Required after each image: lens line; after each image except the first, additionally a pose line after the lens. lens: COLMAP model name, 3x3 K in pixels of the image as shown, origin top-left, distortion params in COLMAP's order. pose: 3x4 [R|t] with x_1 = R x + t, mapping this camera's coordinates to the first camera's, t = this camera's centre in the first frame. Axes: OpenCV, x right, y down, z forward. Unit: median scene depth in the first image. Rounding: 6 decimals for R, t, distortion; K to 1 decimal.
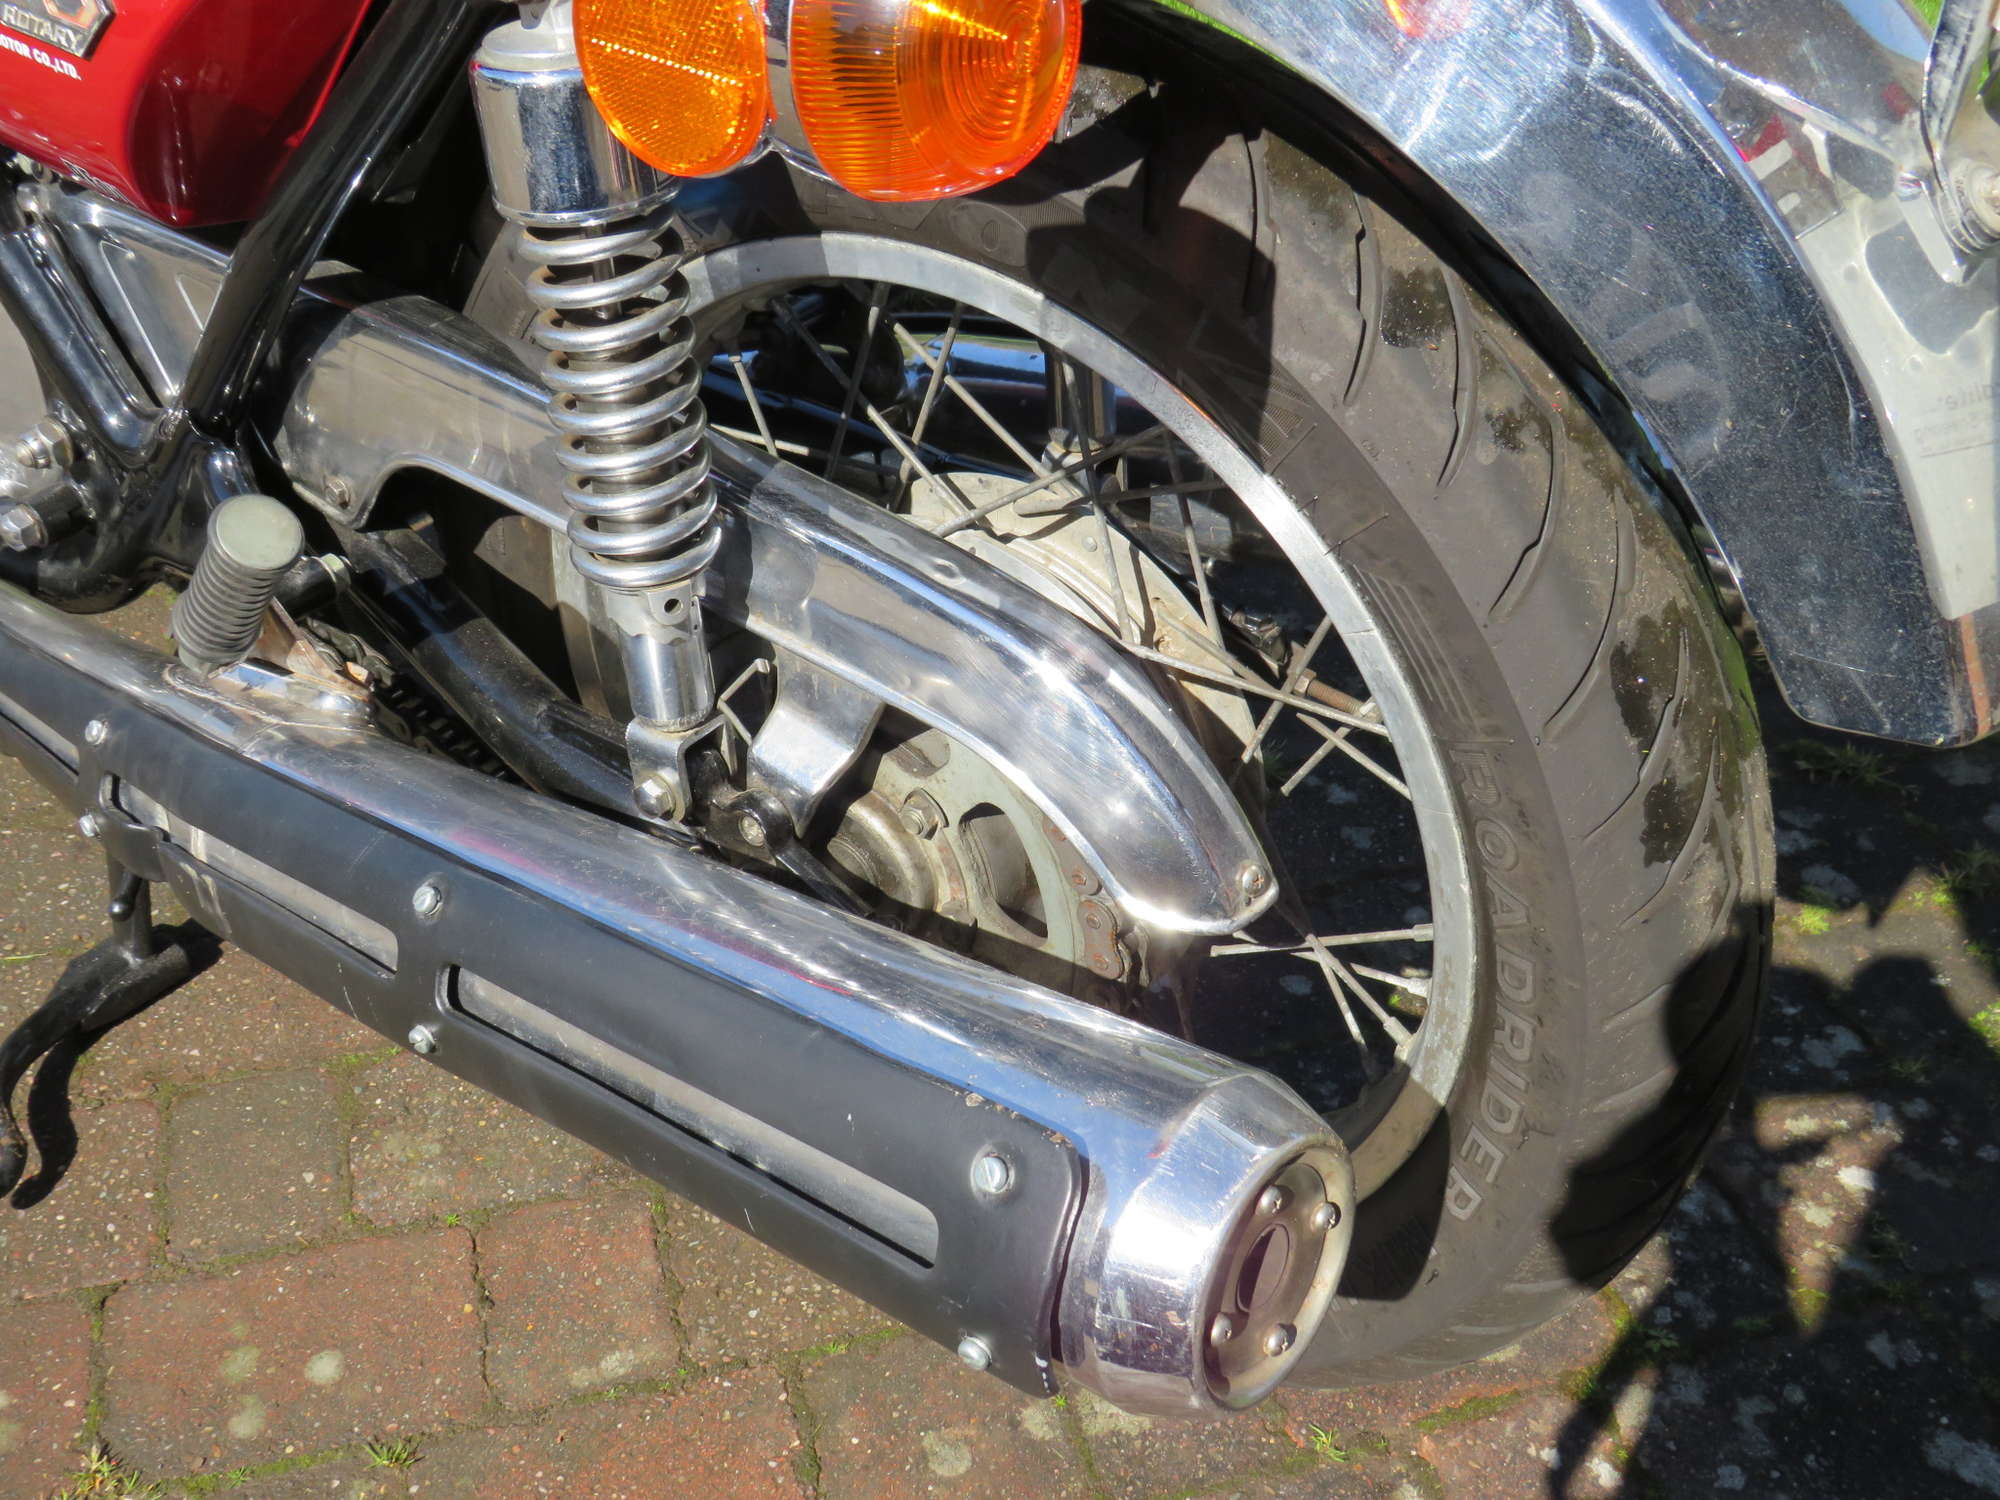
lens RADIAL K [[2086.0, 0, 1010.4], [0, 2086.0, 736.8], [0, 0, 1]] dist [-0.059000, 0.000000]
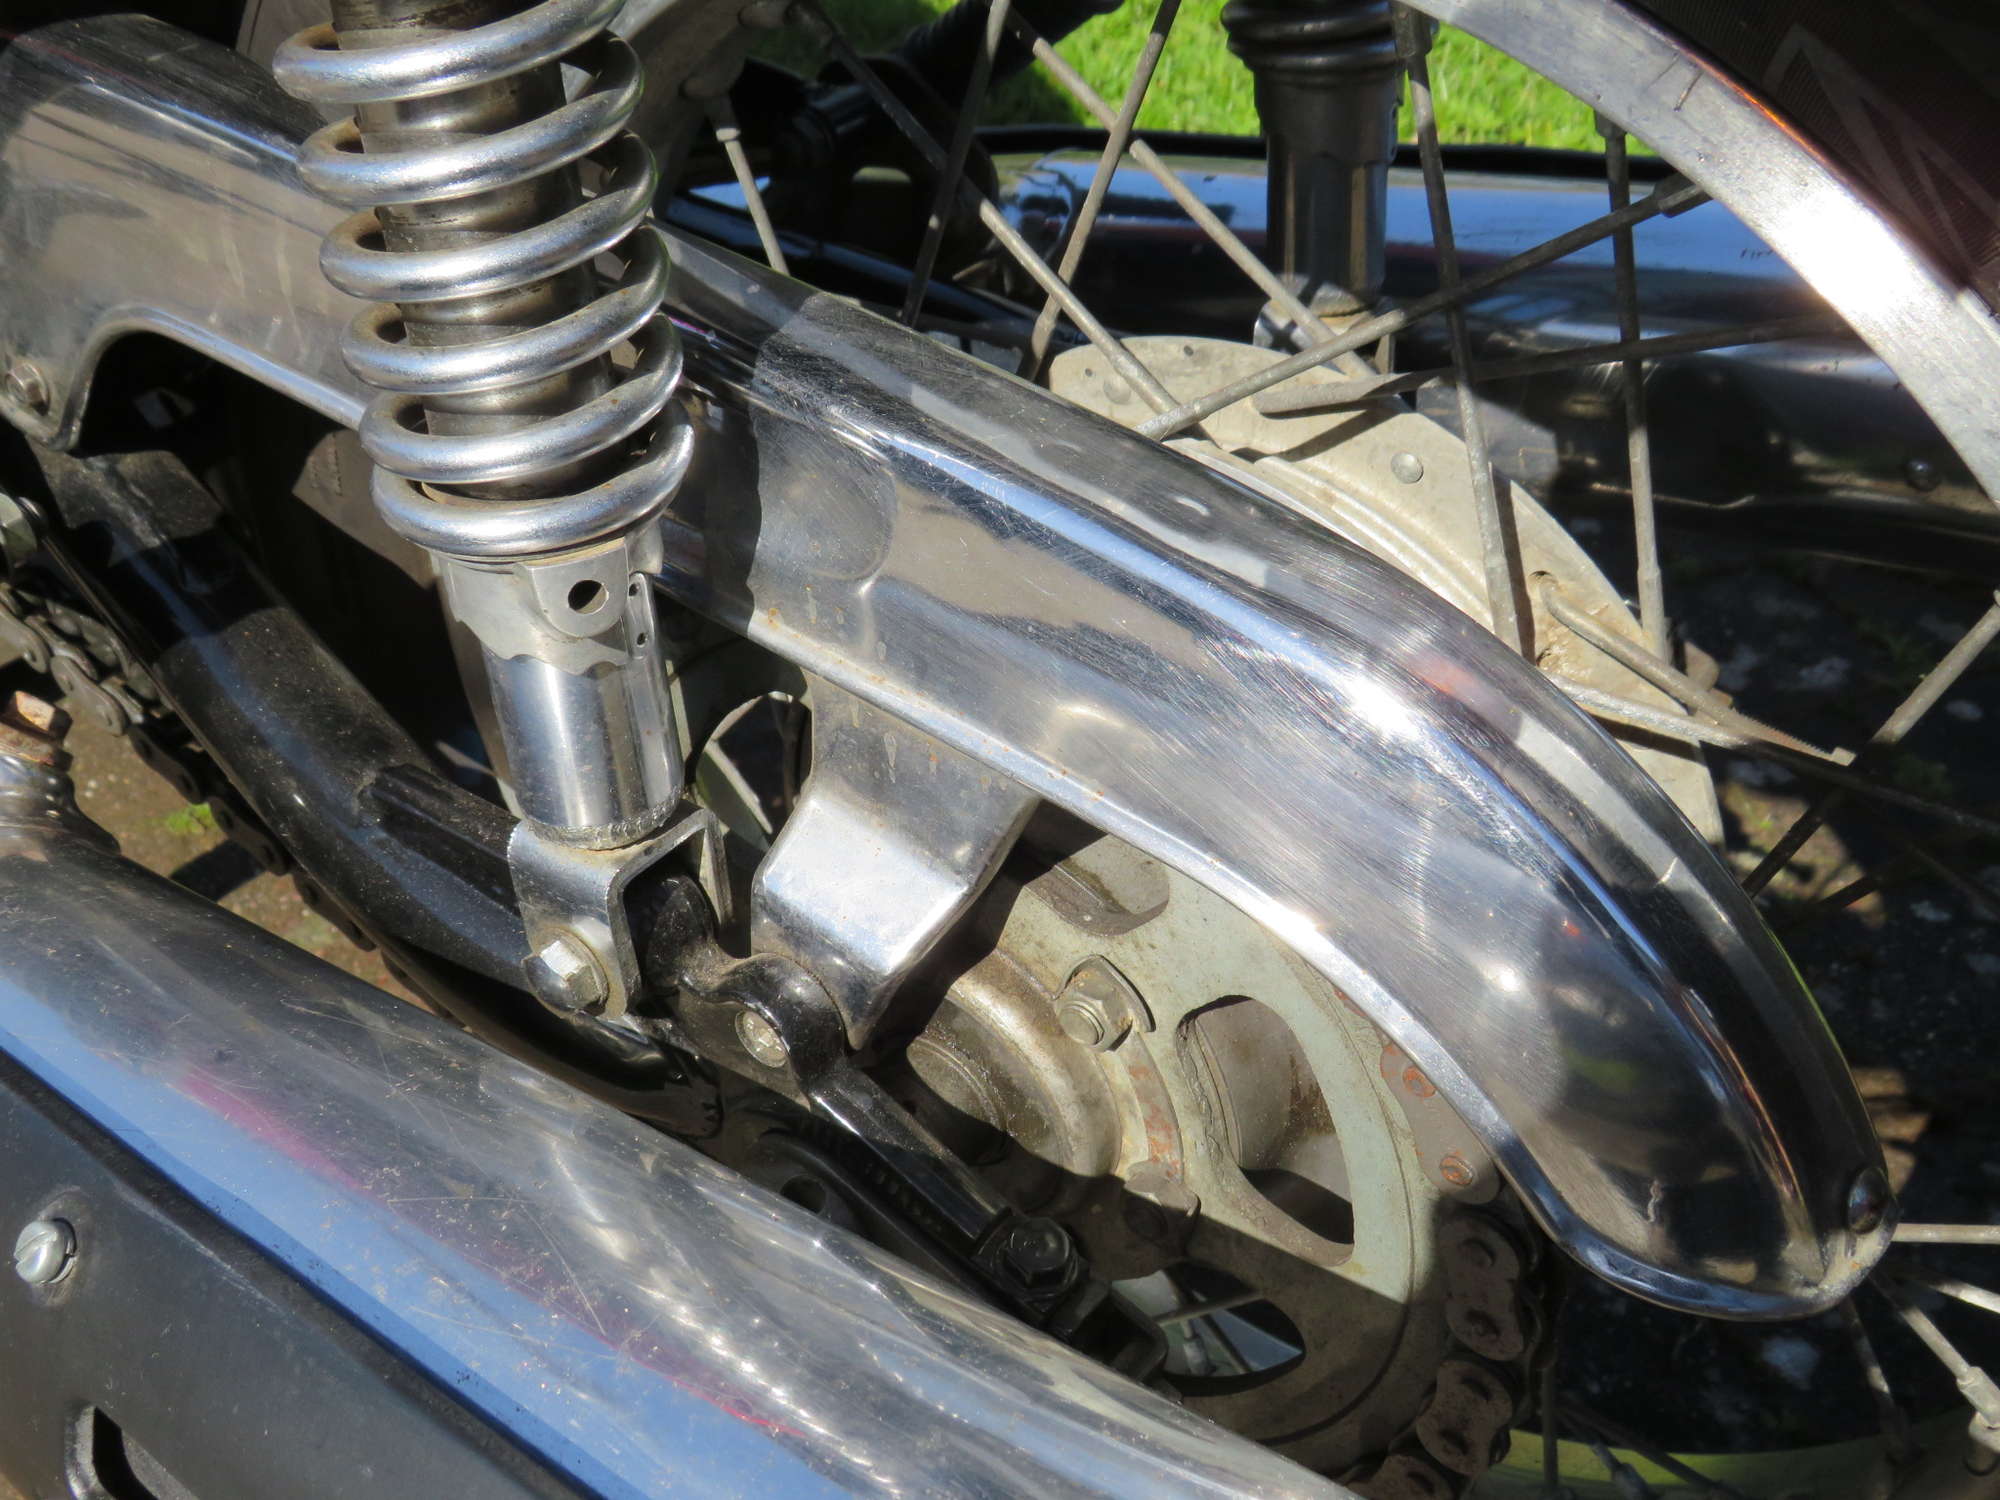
lens RADIAL K [[2086.0, 0, 998.9], [0, 2086.0, 759.6], [0, 0, 1]] dist [-0.059000, 0.000000]
pose [[0.999962, -0.000940, -0.008687, -0.062683], [0.001215, 0.999497, 0.031704, -0.038214], [0.008653, -0.031713, 0.999460, 0.502962]]
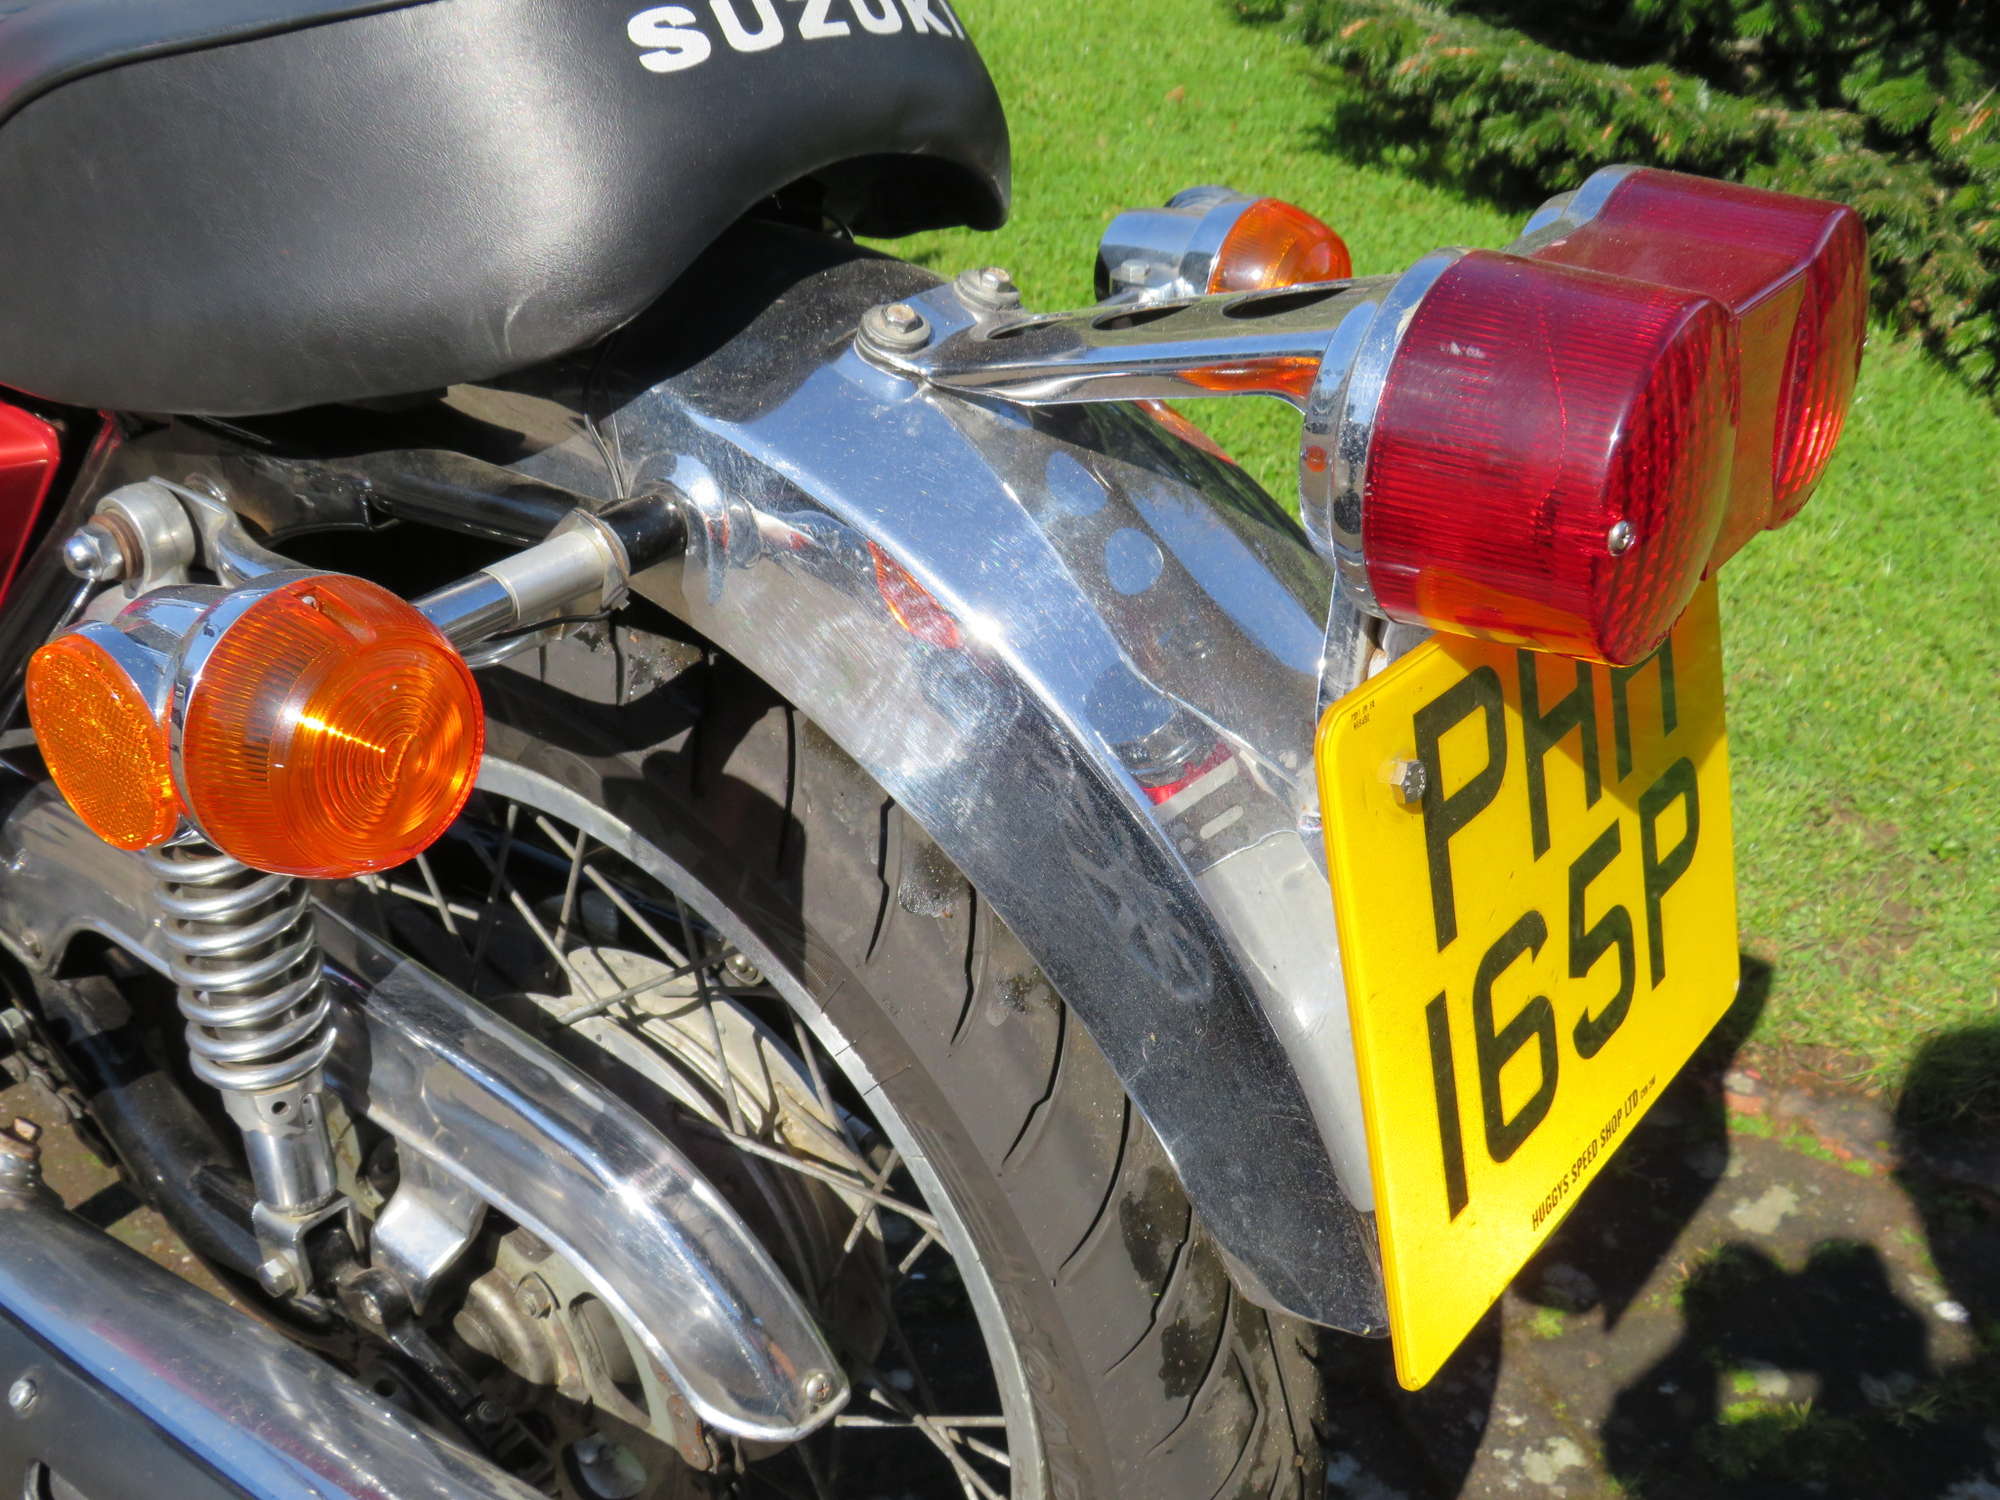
lens RADIAL K [[2086.0, 0, 1006.7], [0, 2086.0, 737.4], [0, 0, 1]] dist [-0.059000, 0.000000]
pose [[0.999699, 0.016908, 0.017804, 0.169572], [-0.014628, 0.992516, -0.121239, -0.118023], [-0.019720, 0.120942, 0.992464, -0.061001]]
